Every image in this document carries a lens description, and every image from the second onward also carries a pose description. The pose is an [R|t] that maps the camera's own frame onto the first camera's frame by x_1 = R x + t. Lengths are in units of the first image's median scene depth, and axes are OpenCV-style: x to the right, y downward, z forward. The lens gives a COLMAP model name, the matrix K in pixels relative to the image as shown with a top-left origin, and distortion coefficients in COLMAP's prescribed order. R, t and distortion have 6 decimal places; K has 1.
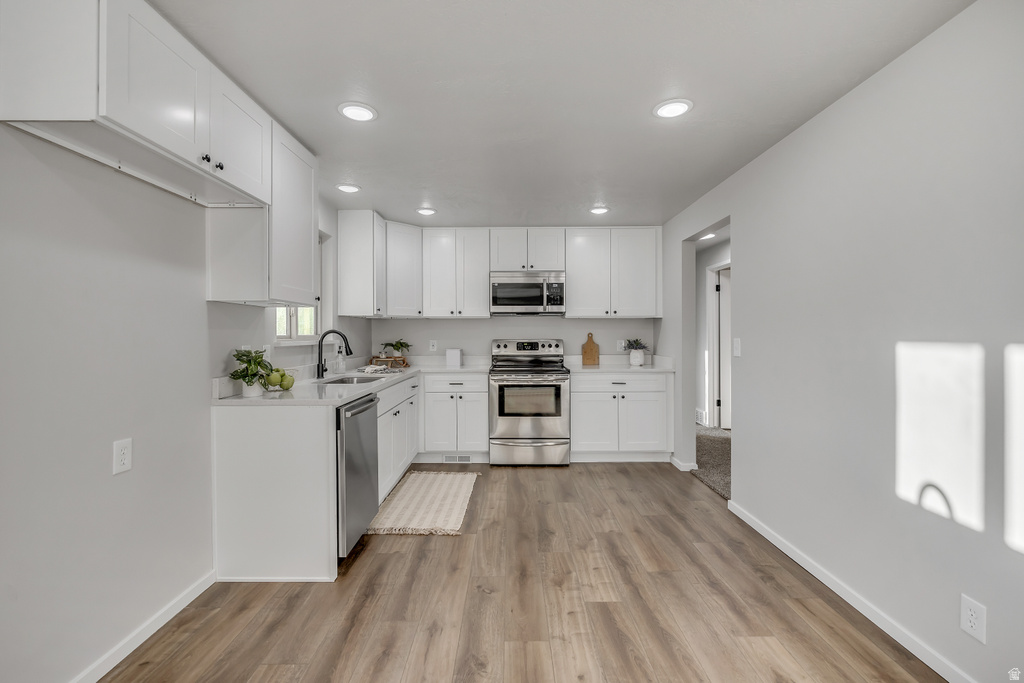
lens RADIAL K [[447.2, 0, 510.8], [0, 447.2, 336.5], [0, 0, 1]] dist [-0.000026, 0.000438]
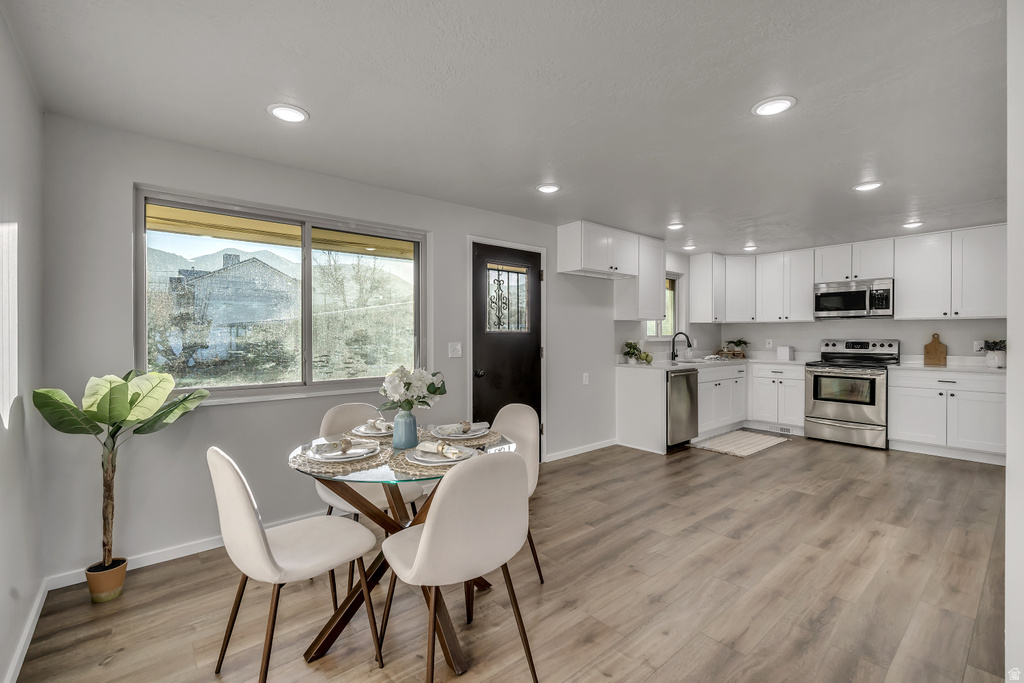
lens RADIAL K [[447.2, 0, 510.4], [0, 447.2, 338.9], [0, 0, 1]] dist [-0.000026, 0.000438]
pose [[0.642814, 0.008114, -0.765980, 0.421397], [-0.003617, 0.999965, 0.007556, 0.000047], [0.766014, -0.002087, 0.642821, -0.505689]]
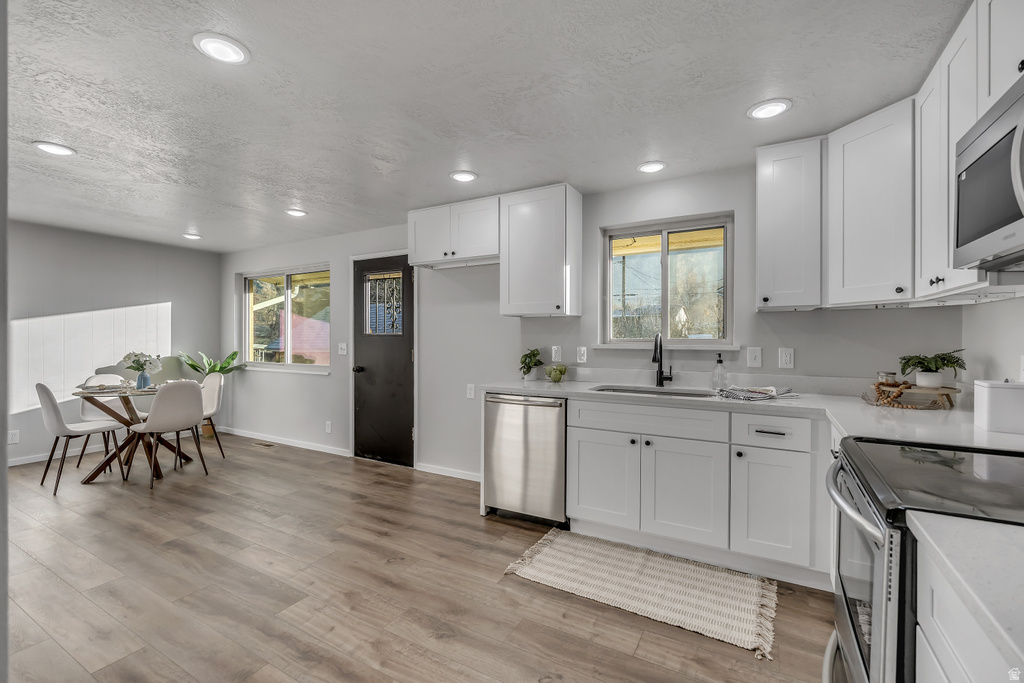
lens RADIAL K [[447.2, 0, 505.0], [0, 447.2, 341.7], [0, 0, 1]] dist [-0.000026, 0.000438]
pose [[-0.505412, 0.010117, -0.862819, 0.443444], [-0.004012, 0.999893, 0.014075, -0.007181], [0.862869, 0.010575, -0.505318, 1.024818]]
